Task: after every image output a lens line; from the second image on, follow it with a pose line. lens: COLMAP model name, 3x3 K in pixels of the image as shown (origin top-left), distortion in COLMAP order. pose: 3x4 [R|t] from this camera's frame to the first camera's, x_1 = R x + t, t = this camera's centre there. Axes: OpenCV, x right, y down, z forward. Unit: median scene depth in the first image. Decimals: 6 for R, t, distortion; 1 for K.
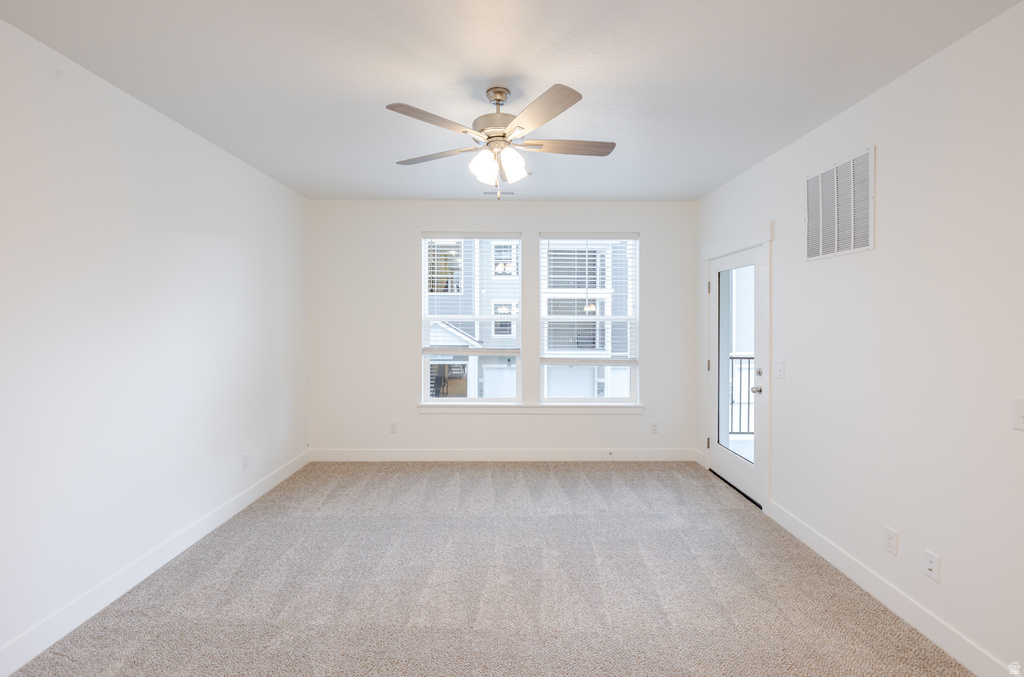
lens RADIAL K [[442.1, 0, 512.0], [0, 442.1, 319.4], [0, 0, 1]] dist [0.001176, 0.000366]
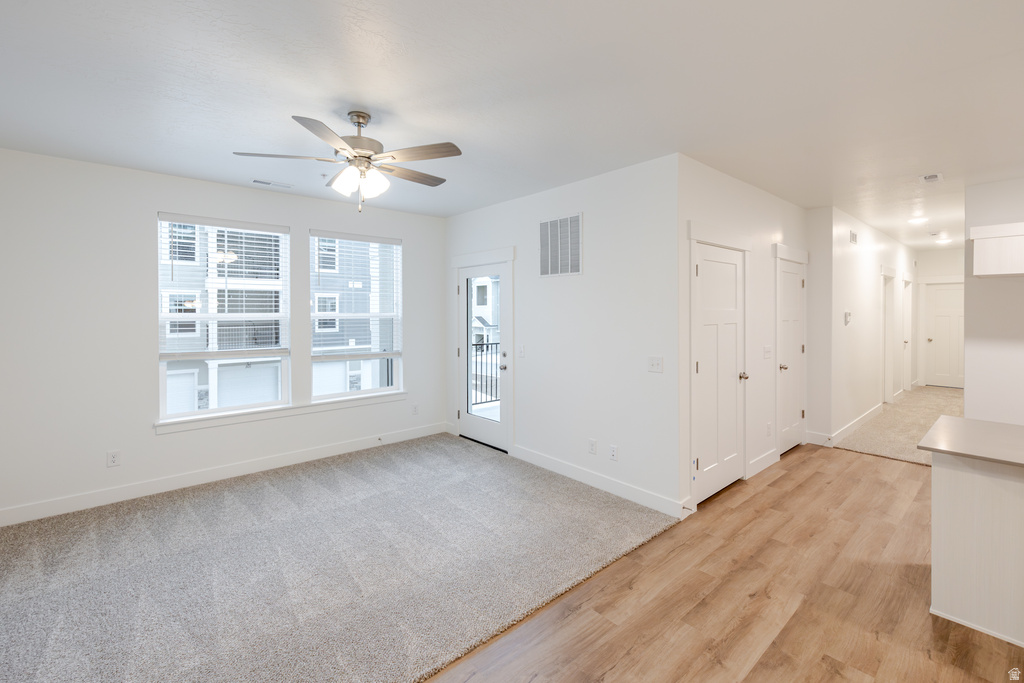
lens RADIAL K [[448.2, 0, 508.5], [0, 448.2, 313.1], [0, 0, 1]] dist [0.002387, 0.000409]
pose [[0.758761, -0.008107, 0.651318, -0.328519], [0.005401, 0.999966, 0.006154, -0.016975], [-0.651346, -0.001152, 0.758780, -0.063261]]
